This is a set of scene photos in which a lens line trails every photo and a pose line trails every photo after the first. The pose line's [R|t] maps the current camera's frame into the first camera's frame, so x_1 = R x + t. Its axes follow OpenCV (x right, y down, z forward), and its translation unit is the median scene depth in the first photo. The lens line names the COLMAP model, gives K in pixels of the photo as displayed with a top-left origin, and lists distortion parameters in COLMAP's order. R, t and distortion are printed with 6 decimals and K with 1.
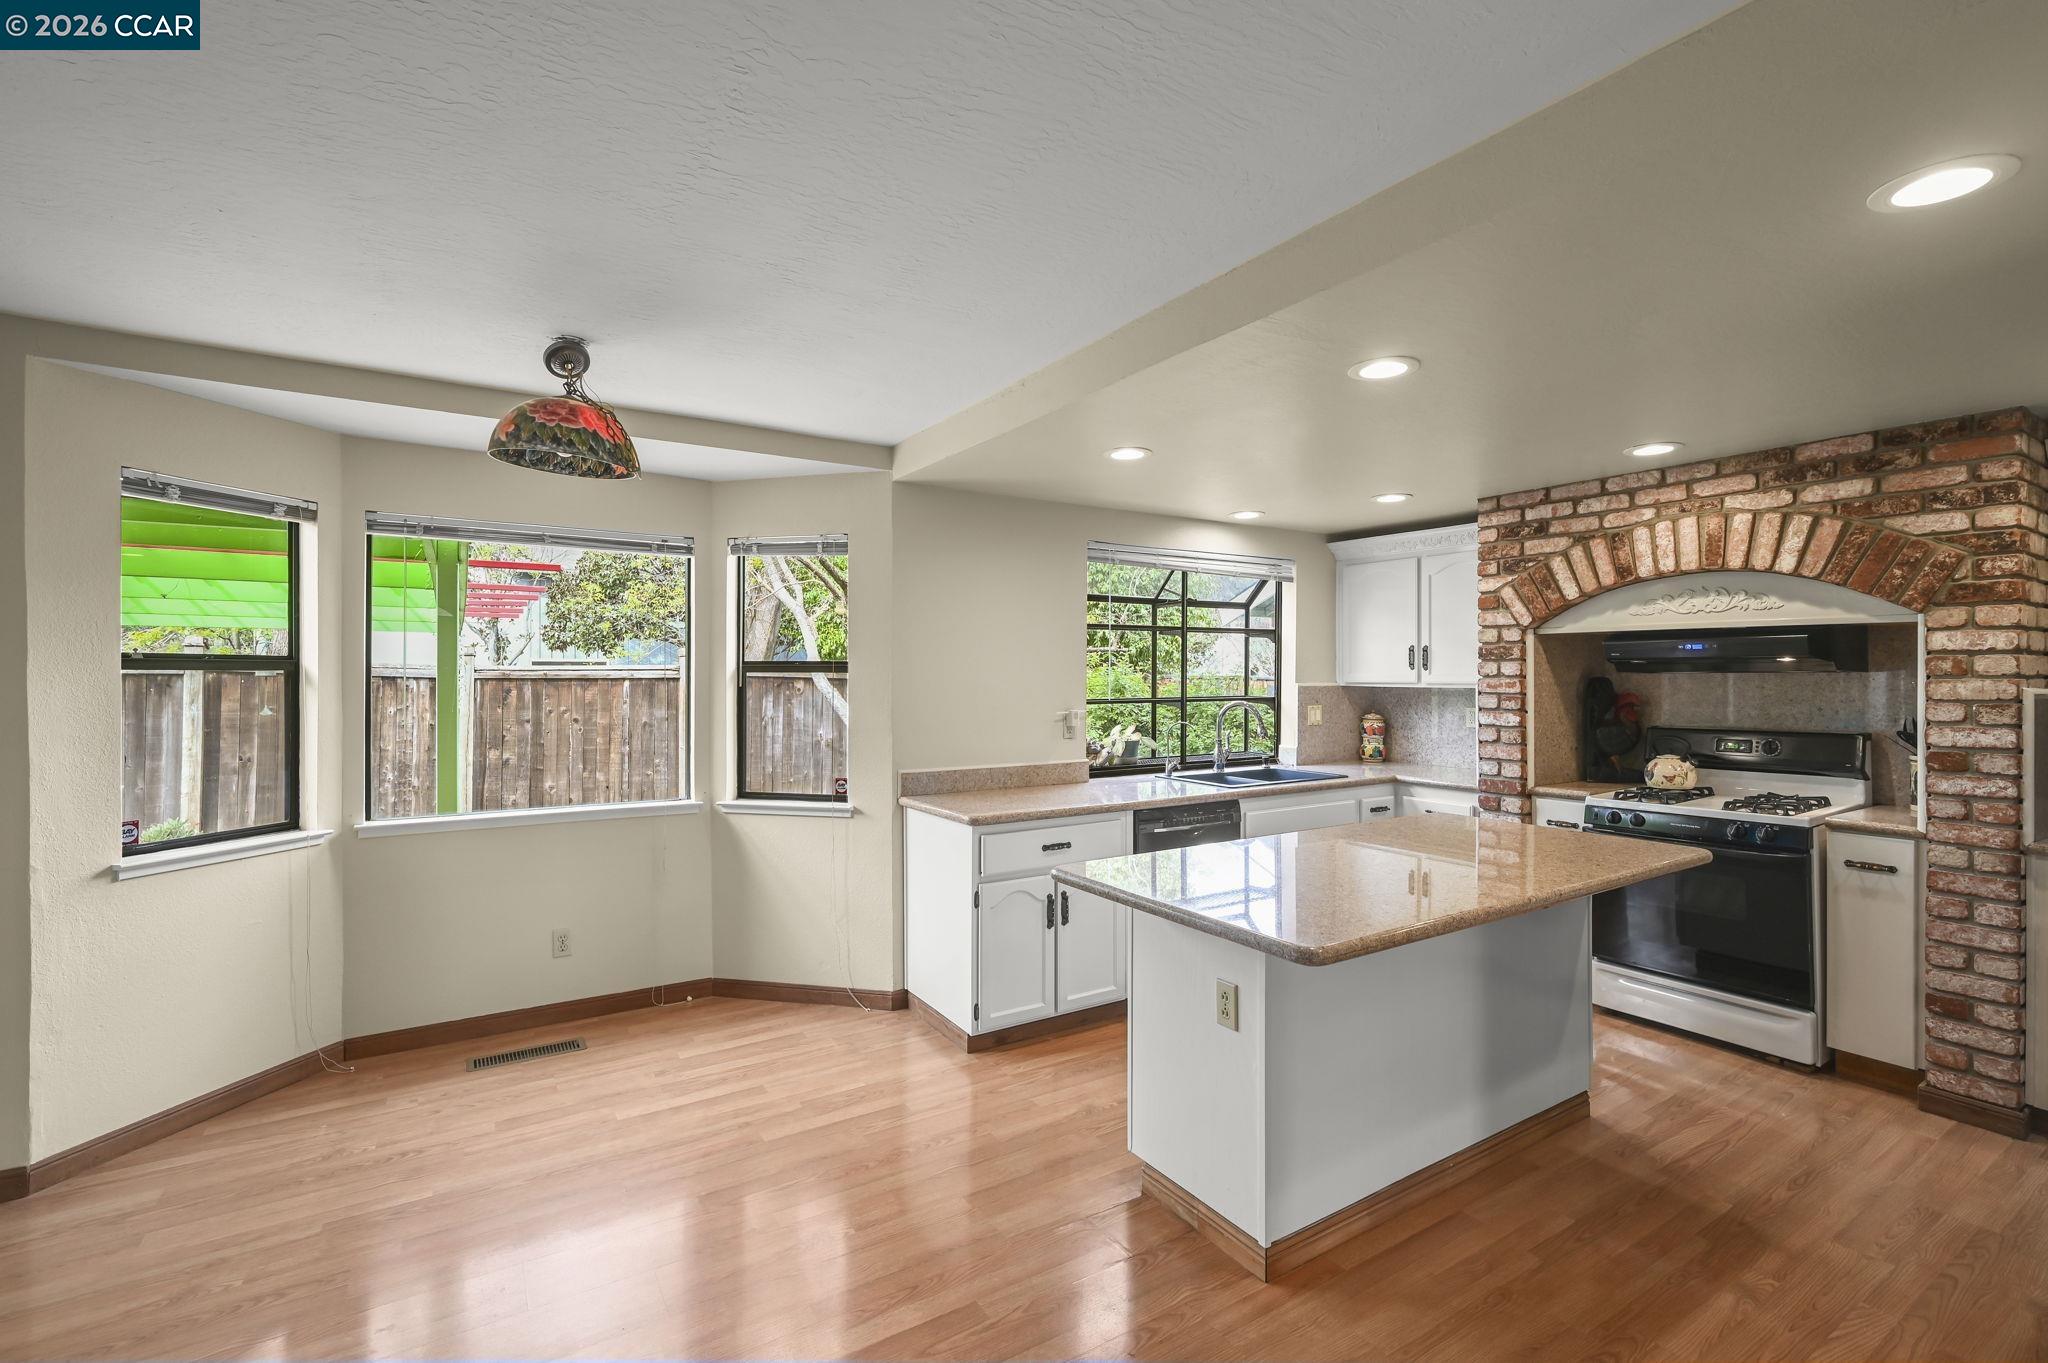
lens RADIAL K [[933.9, 0, 1041.4], [0, 933.9, 679.4], [0, 0, 1]] dist [0.009681, -0.001214]
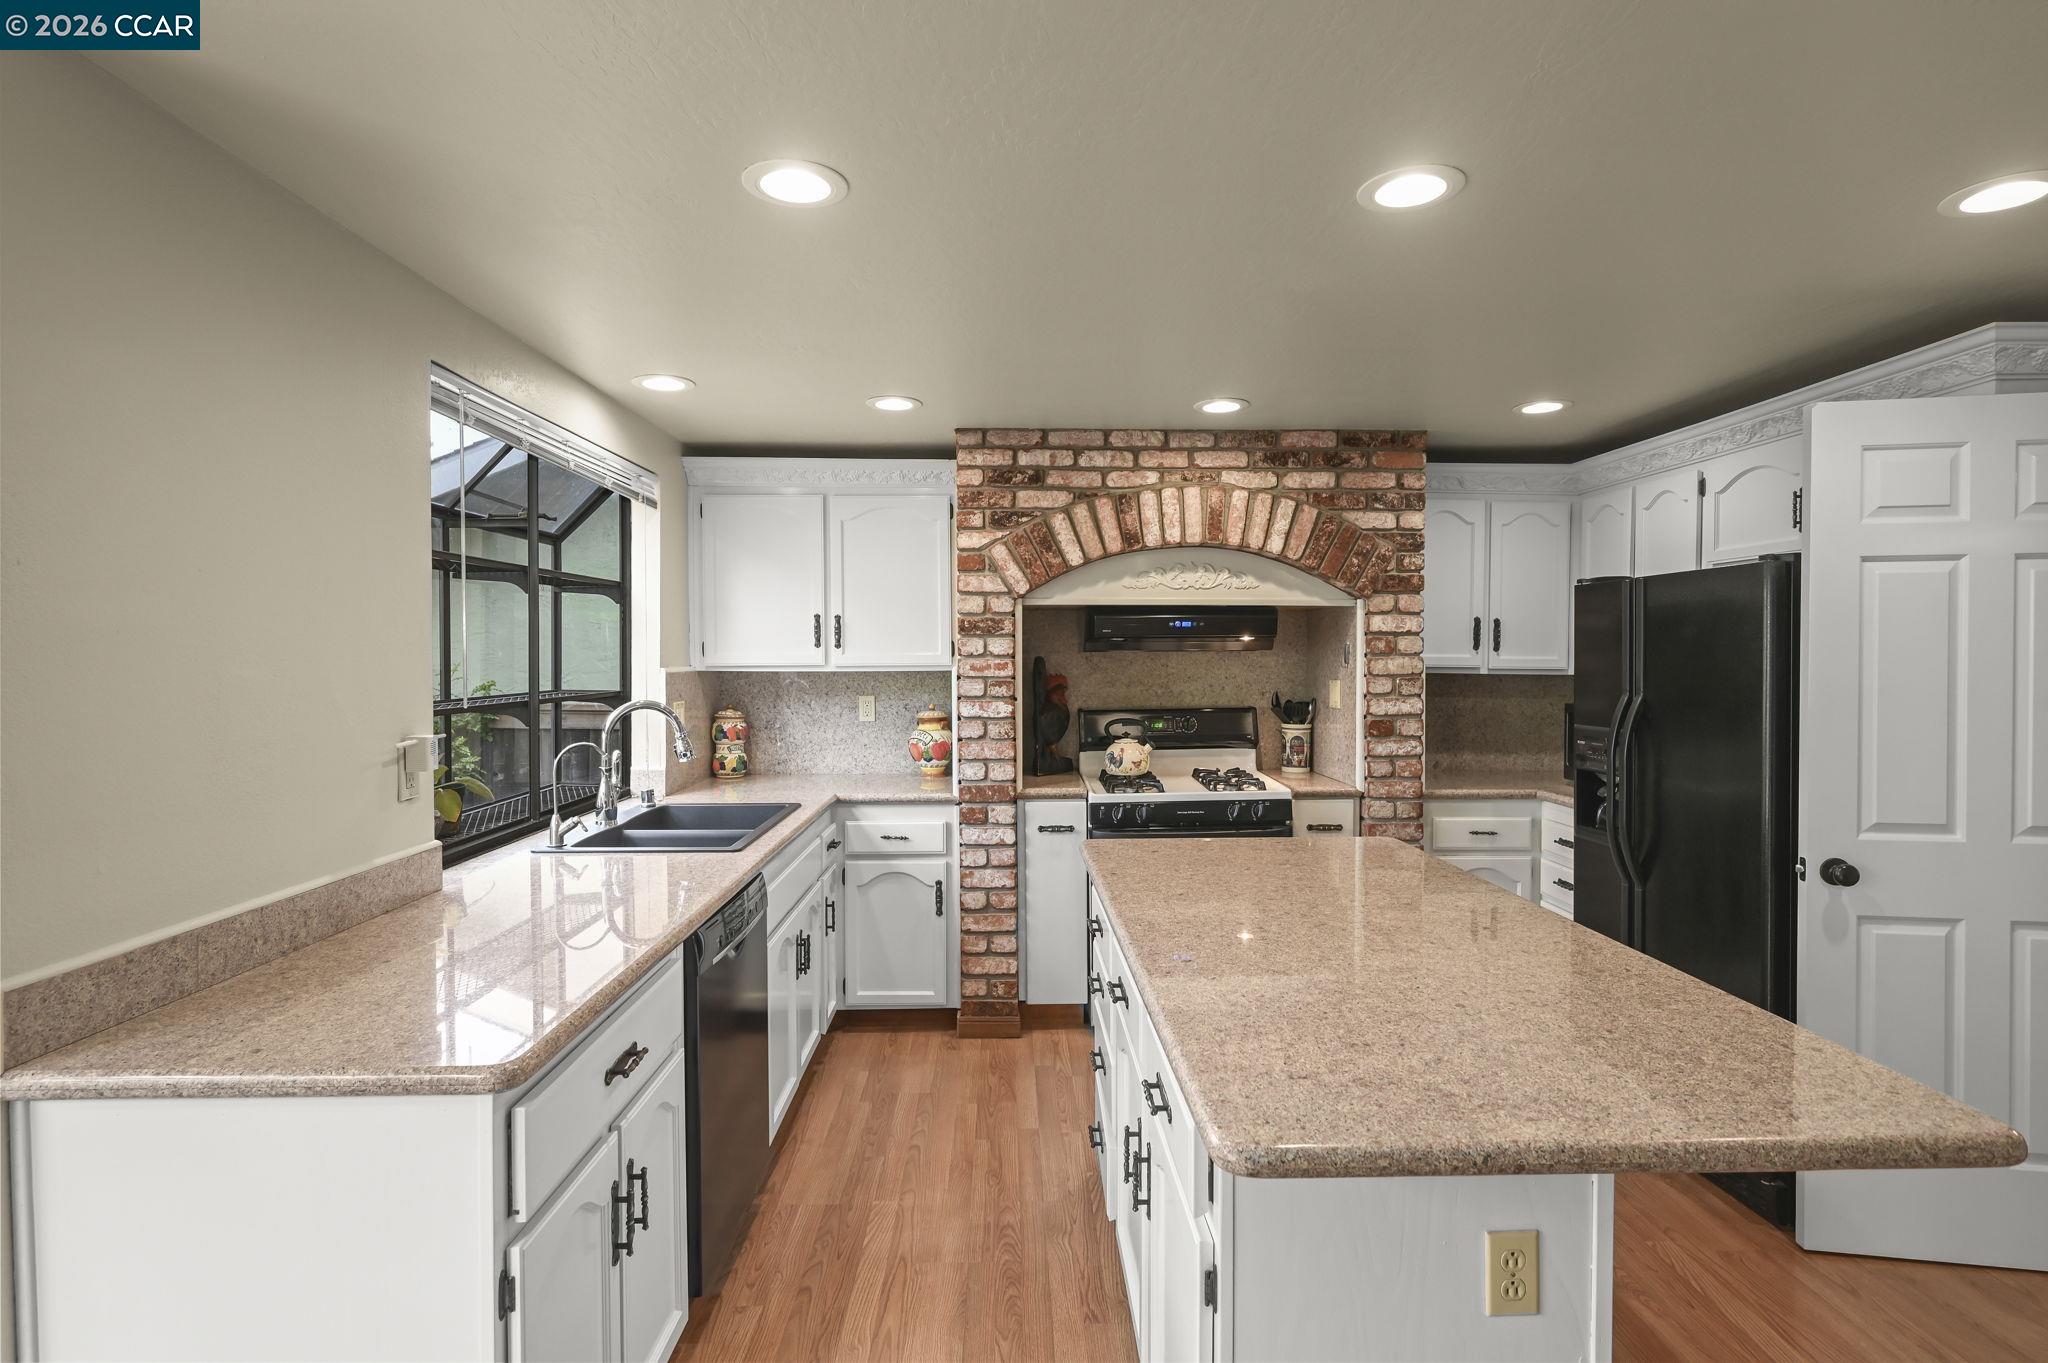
lens RADIAL K [[1022.1, 0, 1040.4], [0, 1022.1, 680.7], [0, 0, 1]] dist [0.005700, 0.001898]
pose [[0.512938, -0.023463, 0.858105, -0.262410], [0.007058, 0.999708, 0.023115, -0.002274], [-0.858396, -0.005800, 0.512954, 0.566570]]
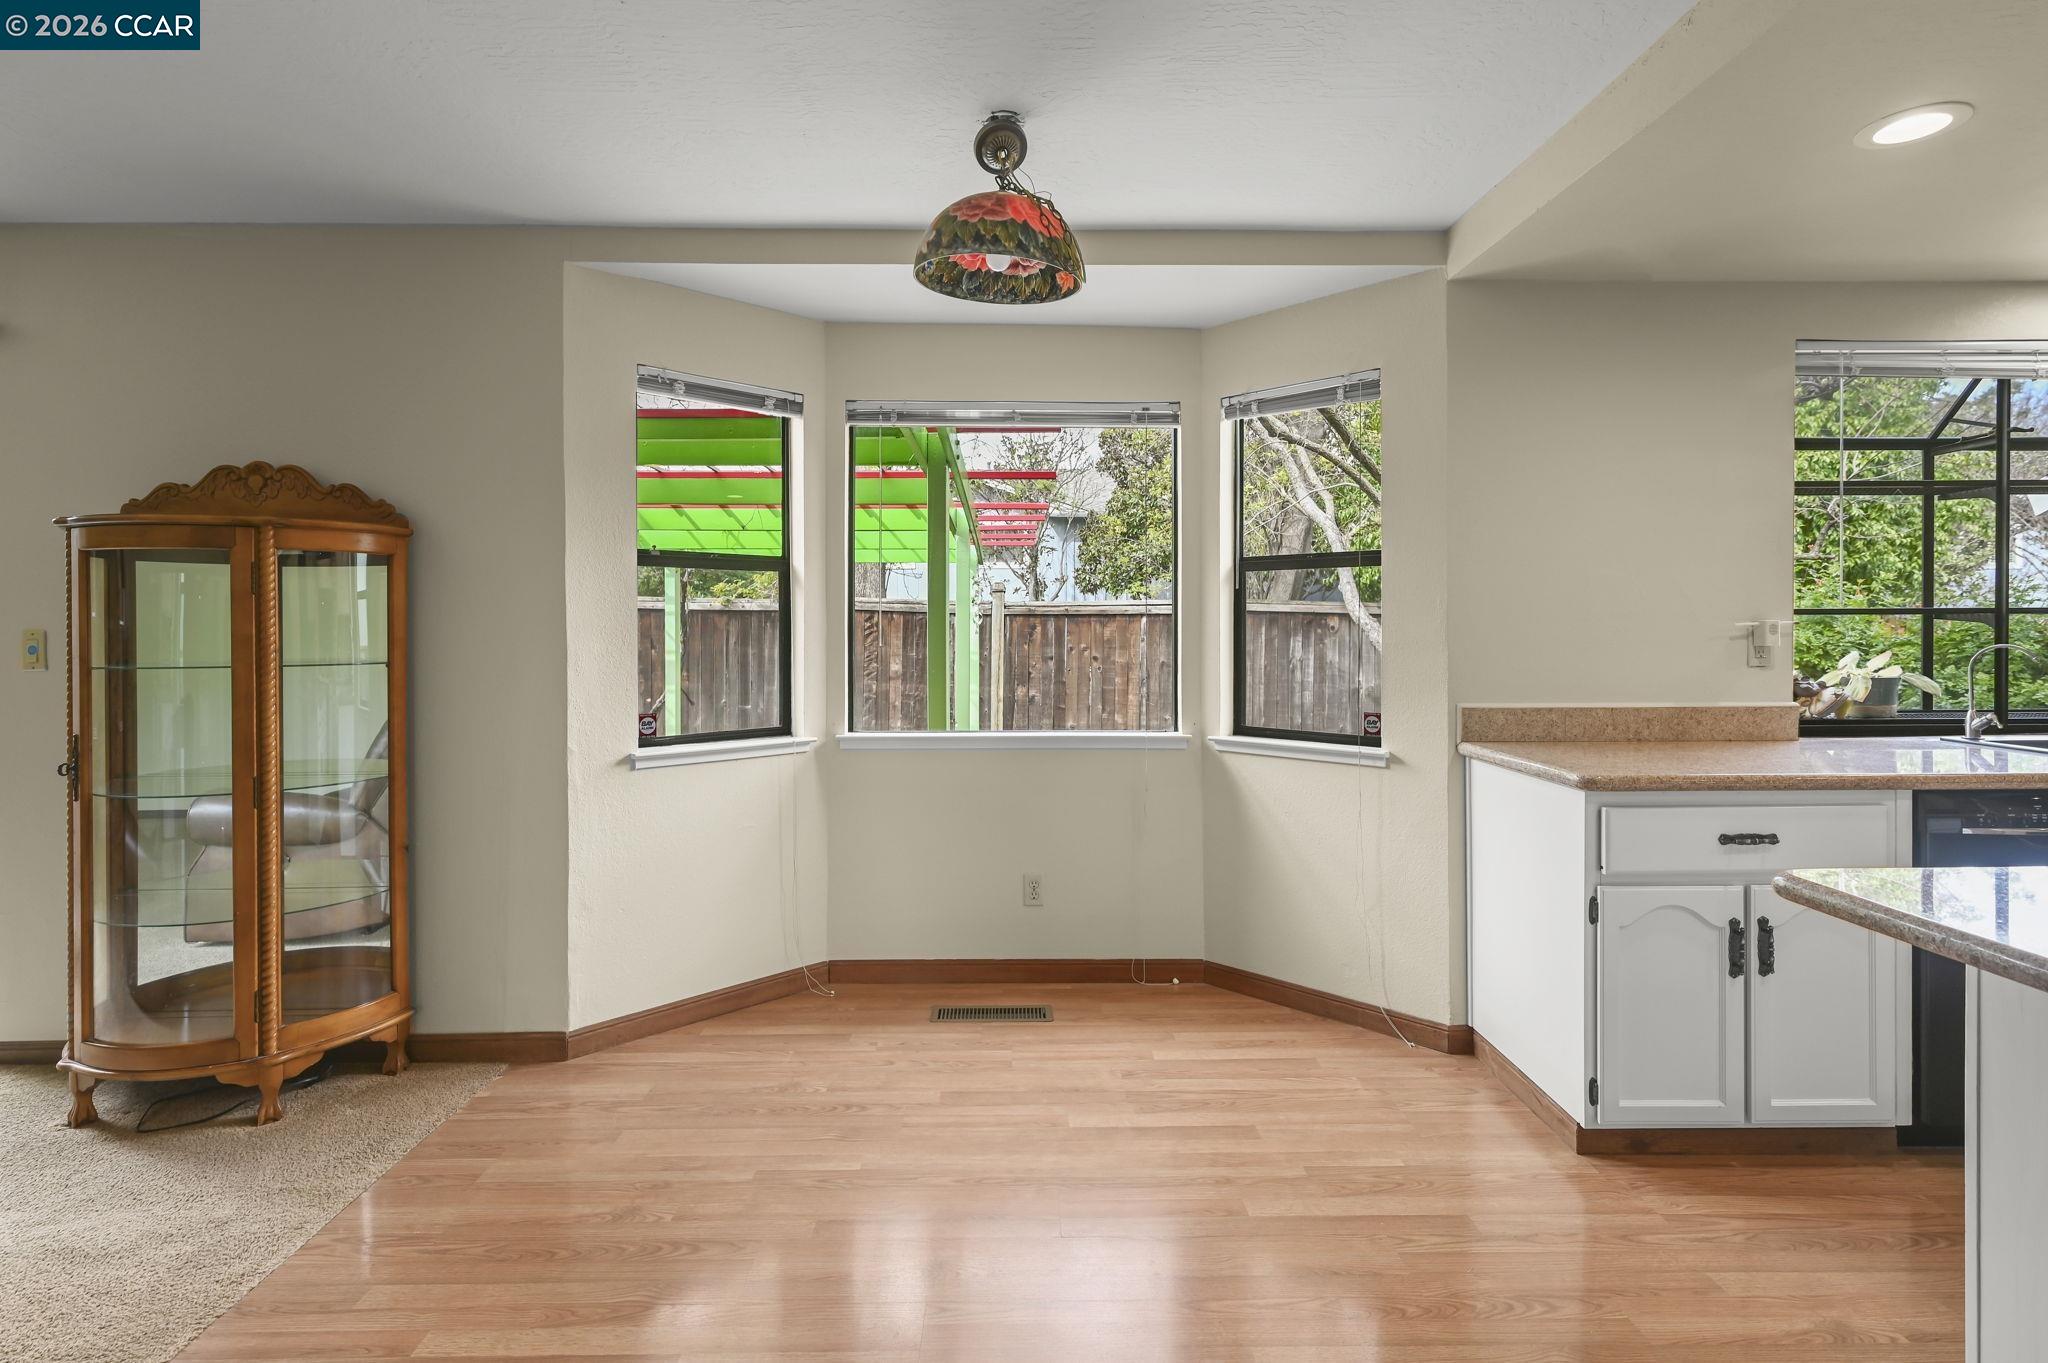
lens RADIAL K [[1027.6, 0, 1011.3], [0, 1027.6, 627.8], [0, 0, 1]] dist [0.001533, -0.002028]
pose [[0.845095, -0.002040, -0.534612, -0.027580], [0.000340, 0.999995, -0.003277, 0.045351], [0.534616, 0.002588, 0.845091, 0.195697]]
